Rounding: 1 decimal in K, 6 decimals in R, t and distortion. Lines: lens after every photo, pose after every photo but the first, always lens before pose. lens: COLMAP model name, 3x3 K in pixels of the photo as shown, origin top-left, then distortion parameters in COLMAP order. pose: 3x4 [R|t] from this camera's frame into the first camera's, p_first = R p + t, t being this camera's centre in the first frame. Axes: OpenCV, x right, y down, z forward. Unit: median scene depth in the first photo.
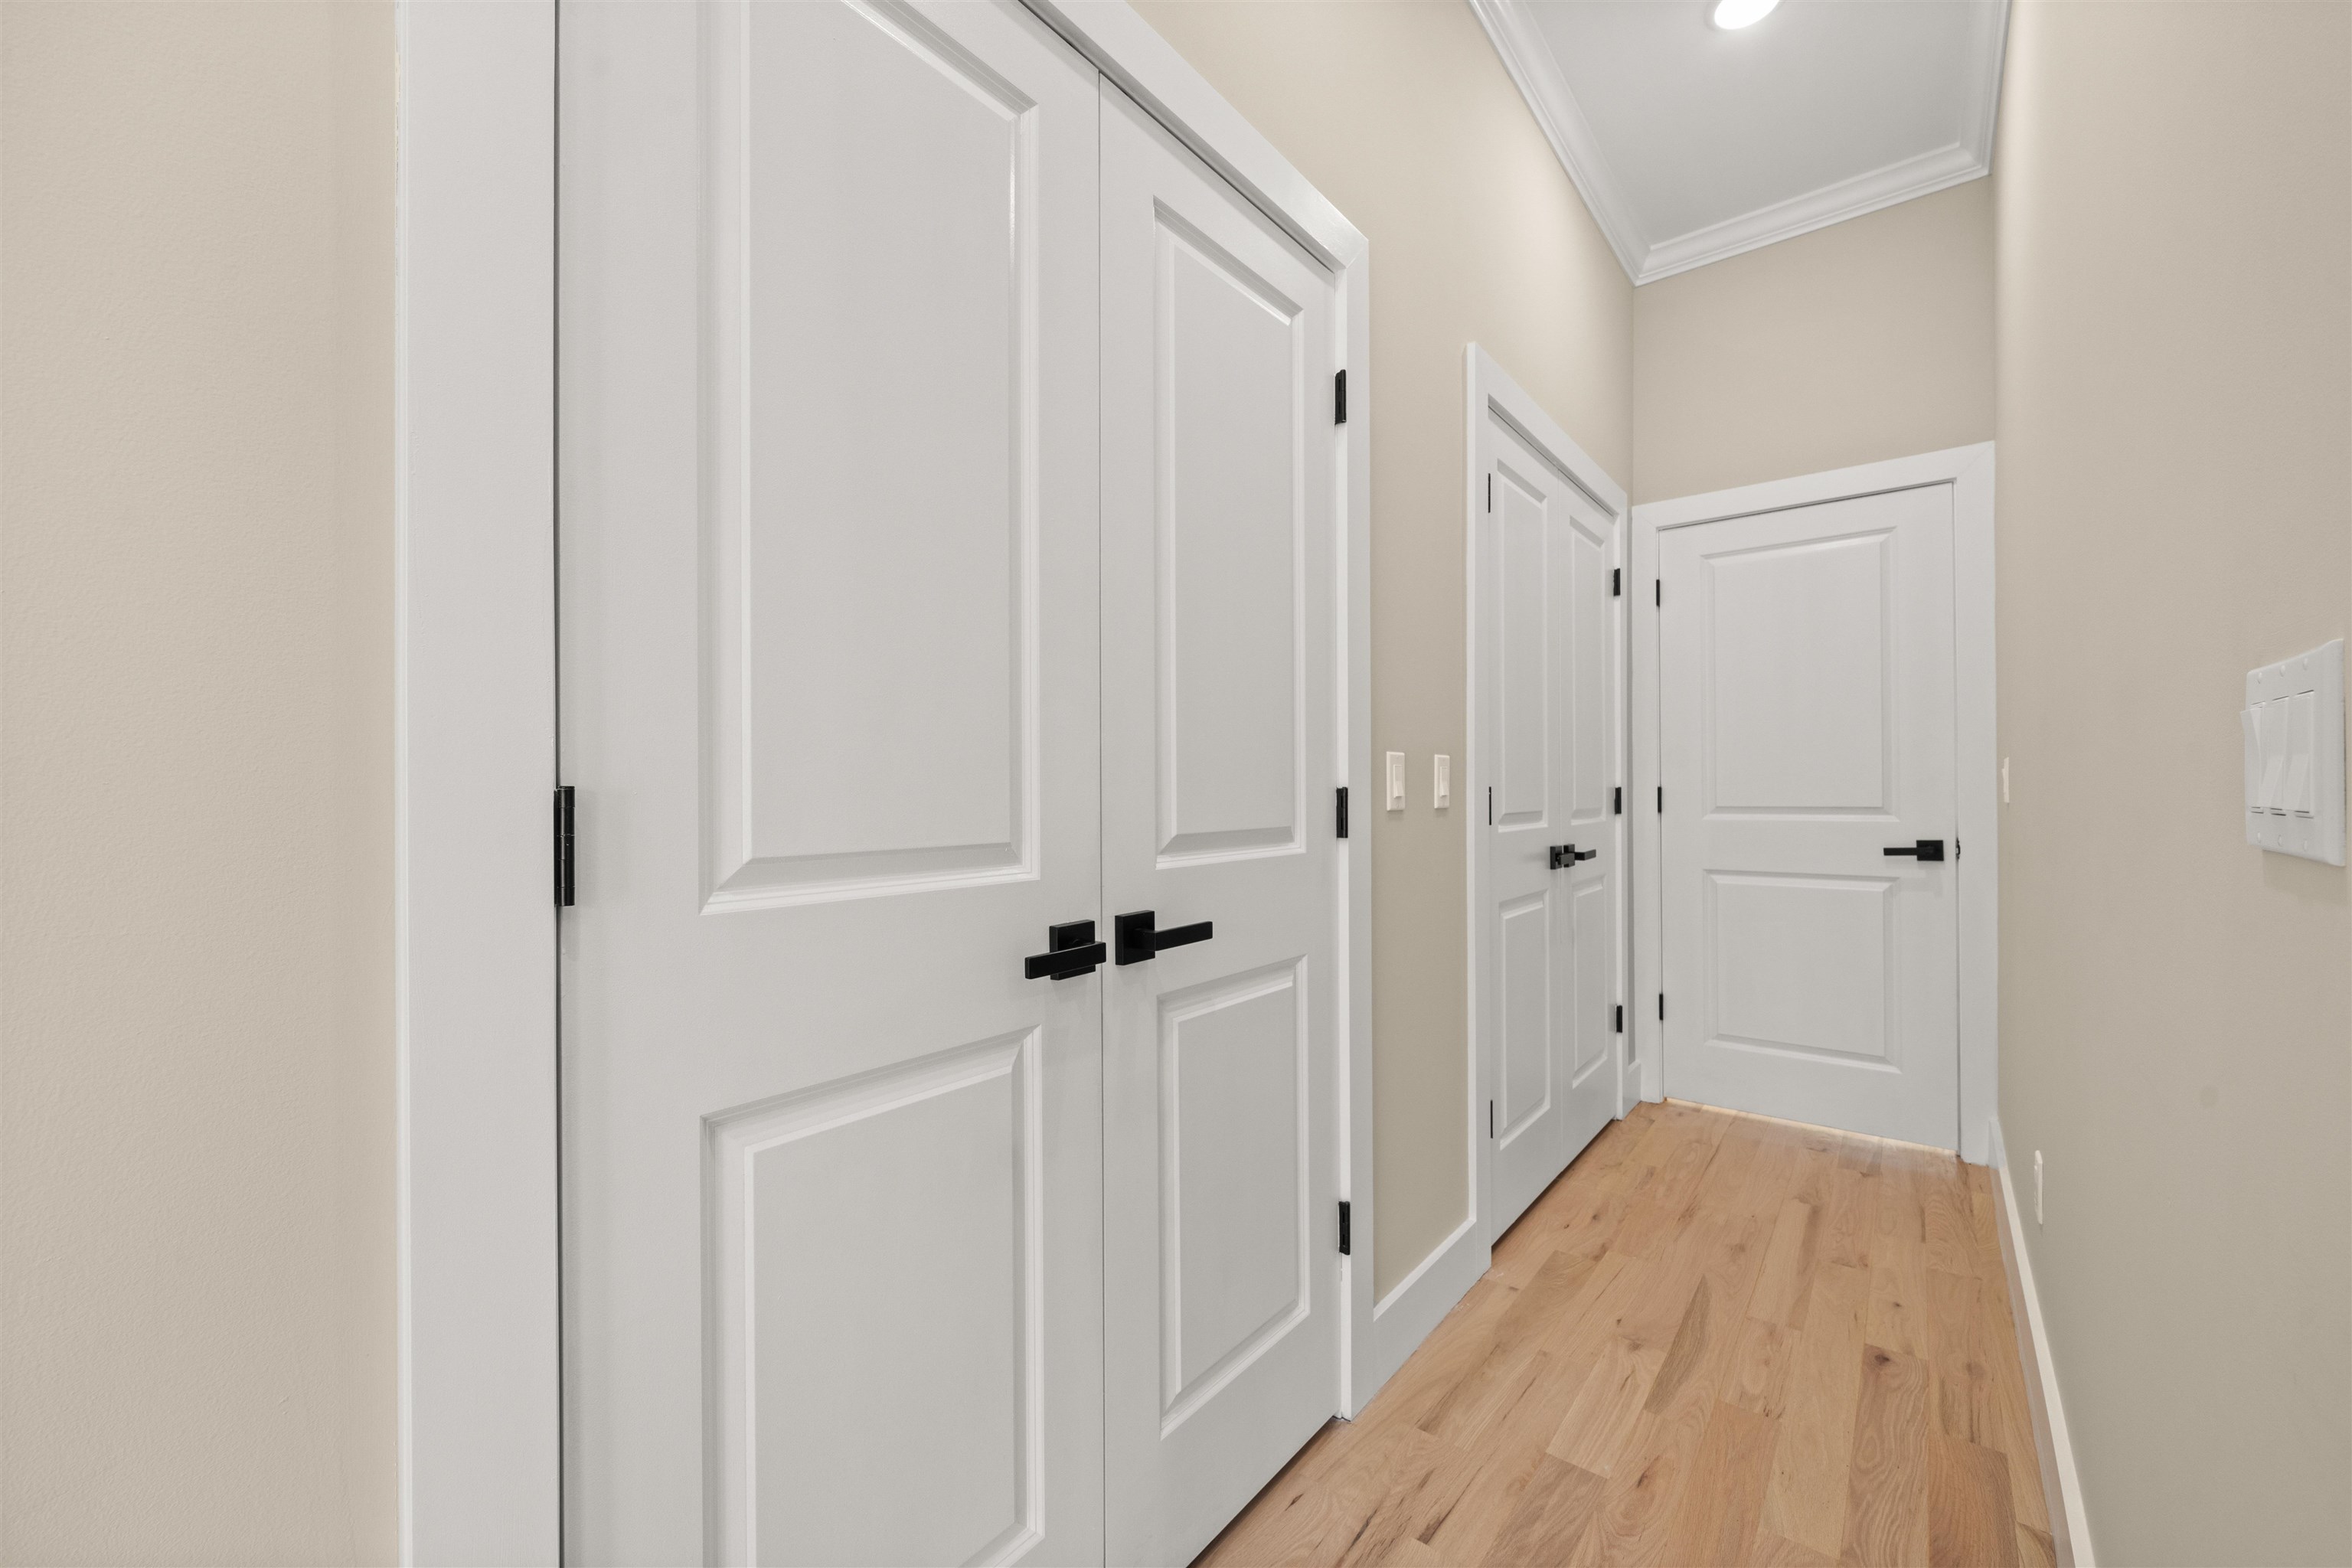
lens RADIAL K [[904.2, 0, 1169.0], [0, 904.2, 784.6], [0, 0, 1]] dist [-0.006487, 0.000954]
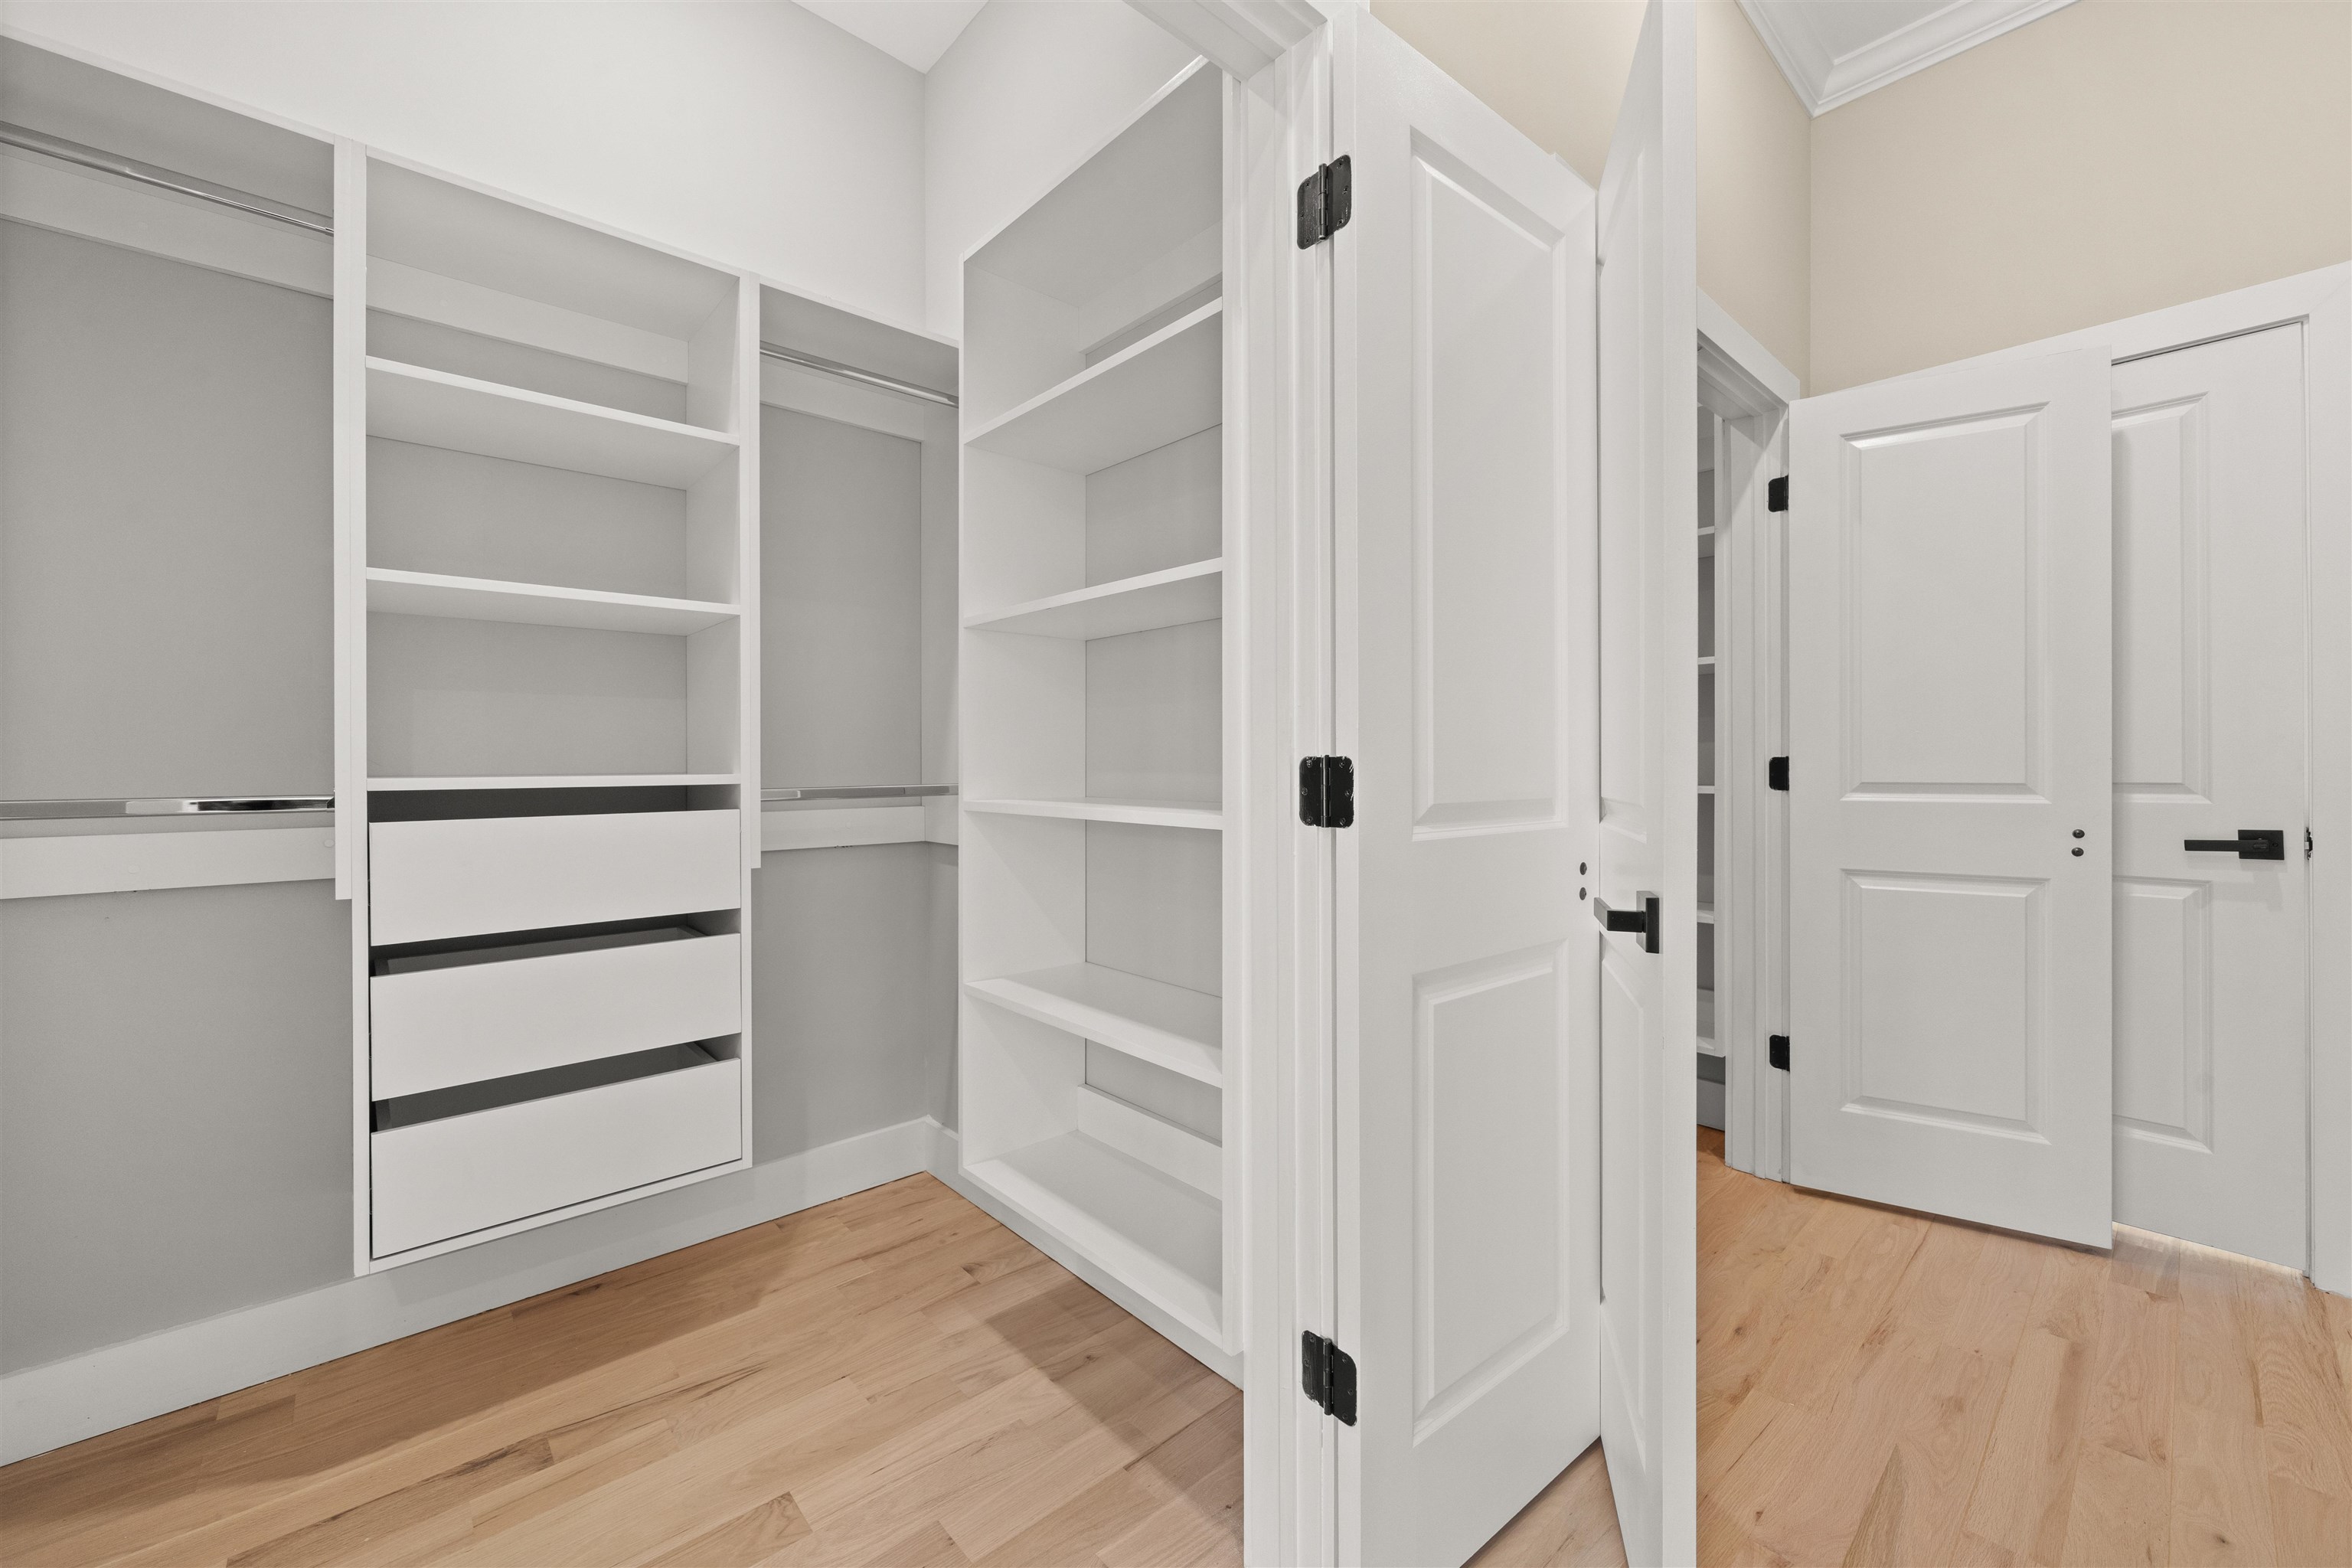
lens RADIAL K [[904.2, 0, 1169.5], [0, 904.2, 762.8], [0, 0, 1]] dist [-0.006487, 0.000954]
pose [[0.986933, -0.001561, -0.161123, 0.124821], [0.002708, 0.999973, 0.006903, 0.001695], [0.161107, -0.007249, 0.986910, 0.186227]]
